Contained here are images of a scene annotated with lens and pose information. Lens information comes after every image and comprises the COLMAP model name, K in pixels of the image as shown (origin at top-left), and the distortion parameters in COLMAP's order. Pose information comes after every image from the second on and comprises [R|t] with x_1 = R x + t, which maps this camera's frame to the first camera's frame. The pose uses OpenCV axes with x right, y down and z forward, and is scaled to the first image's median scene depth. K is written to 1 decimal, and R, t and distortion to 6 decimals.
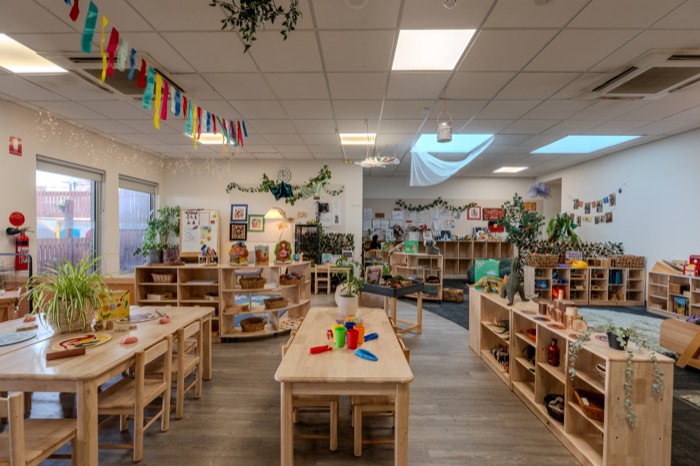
lens RADIAL K [[307.0, 0, 350.6], [0, 307.0, 234.8], [0, 0, 1]] dist [-0.006014, 0.000871]
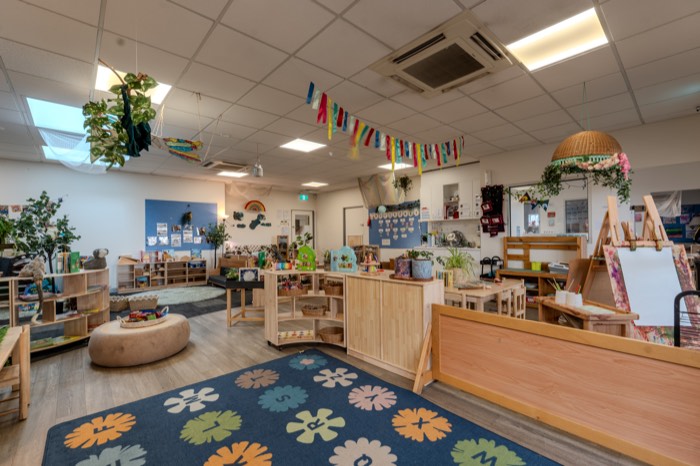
lens RADIAL K [[307.0, 0, 350.2], [0, 307.0, 234.5], [0, 0, 1]] dist [-0.006014, 0.000871]
pose [[-0.690209, 0.002154, 0.723606, -0.626629], [0.015392, 0.999813, 0.011706, -0.015642], [-0.723446, 0.019217, -0.690114, 0.967752]]
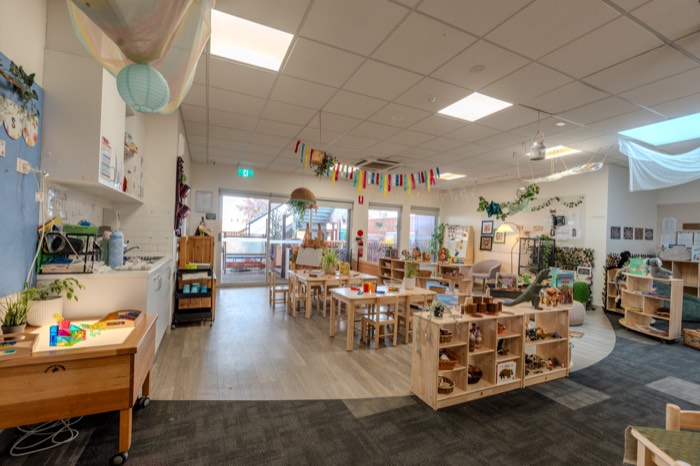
lens RADIAL K [[307.0, 0, 350.3], [0, 307.0, 234.5], [0, 0, 1]] dist [-0.006014, 0.000871]
pose [[0.446677, 0.000053, -0.894696, 0.542418], [-0.041519, 0.998924, -0.020669, 0.003858], [0.893732, 0.046379, 0.446198, -0.026659]]
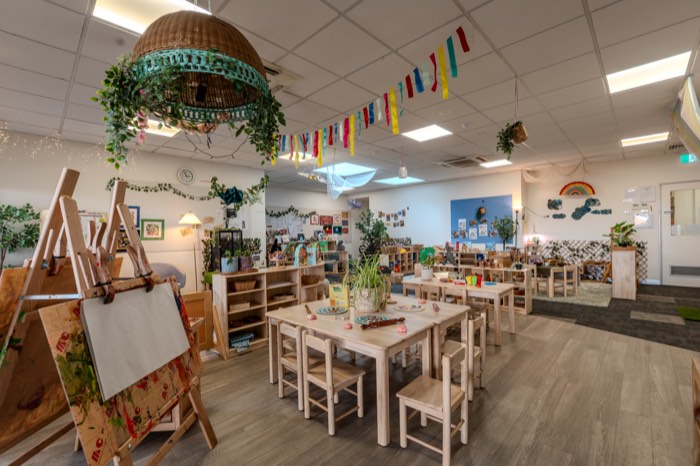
lens RADIAL K [[307.0, 0, 349.8], [0, 307.0, 235.1], [0, 0, 1]] dist [-0.006014, 0.000871]
pose [[0.673122, -0.026772, 0.739046, -0.634248], [0.036424, 0.999332, 0.003026, -0.006224], [-0.738634, 0.024882, 0.673648, 0.054916]]
